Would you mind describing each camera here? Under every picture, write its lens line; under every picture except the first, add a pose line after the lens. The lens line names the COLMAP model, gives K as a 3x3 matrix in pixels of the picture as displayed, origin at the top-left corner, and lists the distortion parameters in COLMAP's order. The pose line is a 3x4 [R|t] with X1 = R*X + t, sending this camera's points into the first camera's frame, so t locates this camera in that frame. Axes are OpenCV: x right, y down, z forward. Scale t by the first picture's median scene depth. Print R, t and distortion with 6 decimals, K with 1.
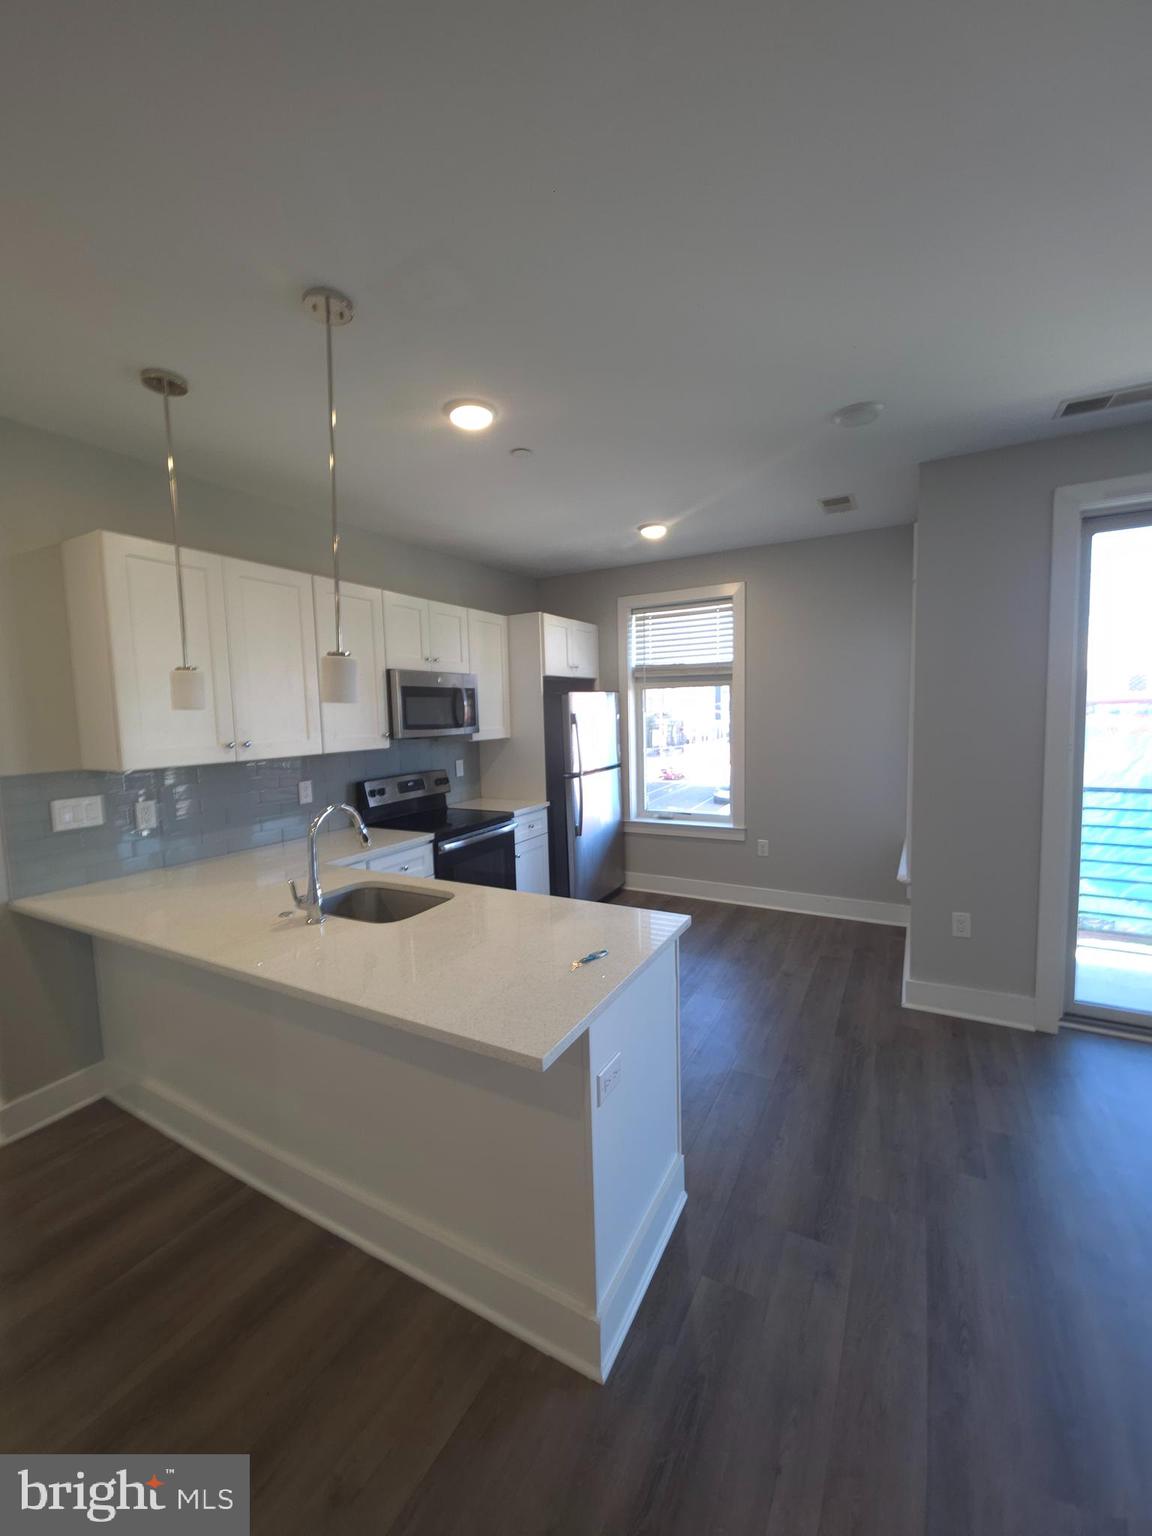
lens RADIAL K [[612.9, 0, 577.4], [0, 612.9, 762.8], [0, 0, 1]] dist [0.012804, -0.003708]
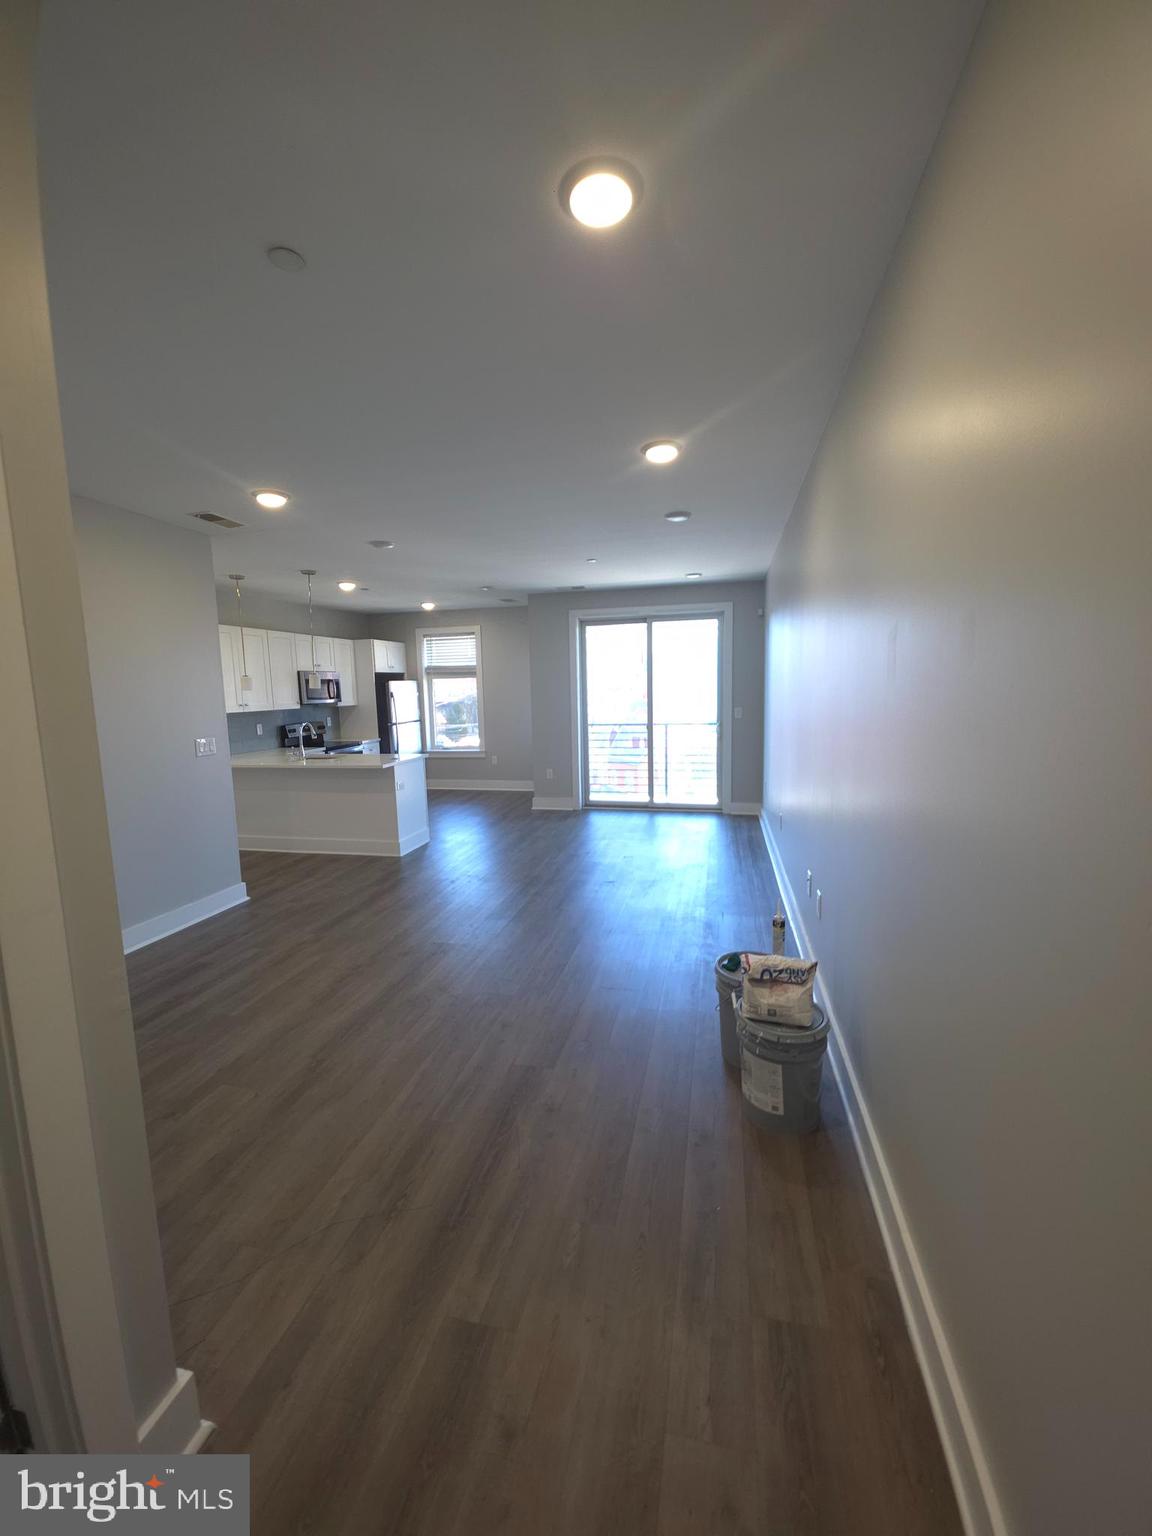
lens RADIAL K [[612.9, 0, 576.5], [0, 612.9, 759.3], [0, 0, 1]] dist [0.012804, -0.003708]
pose [[0.963704, -0.029534, 0.265333, 0.035515], [0.022018, 0.999269, 0.031256, 0.083972], [-0.266062, -0.024279, 0.963650, -1.033603]]
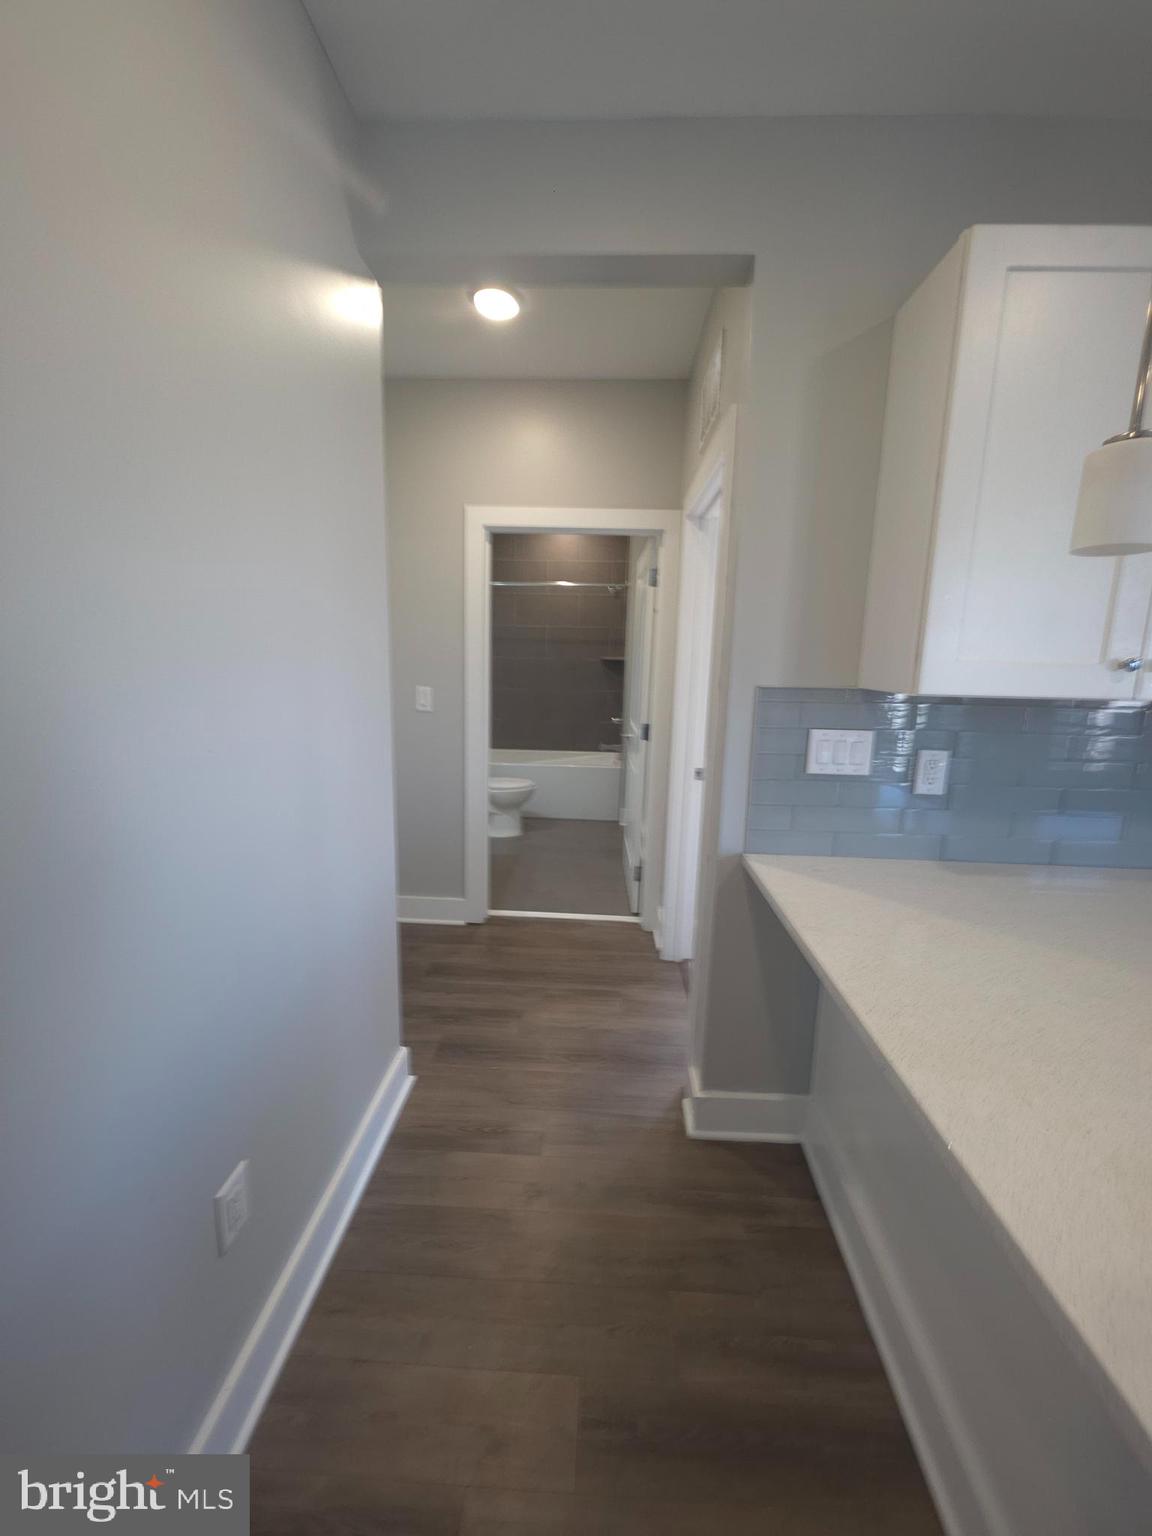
lens RADIAL K [[612.9, 0, 578.5], [0, 612.9, 765.5], [0, 0, 1]] dist [0.012804, -0.003708]
pose [[0.448228, 0.205726, -0.869925, -0.195821], [-0.103977, 0.978551, 0.177840, 0.004288], [0.887852, 0.010739, 0.460004, 0.244608]]
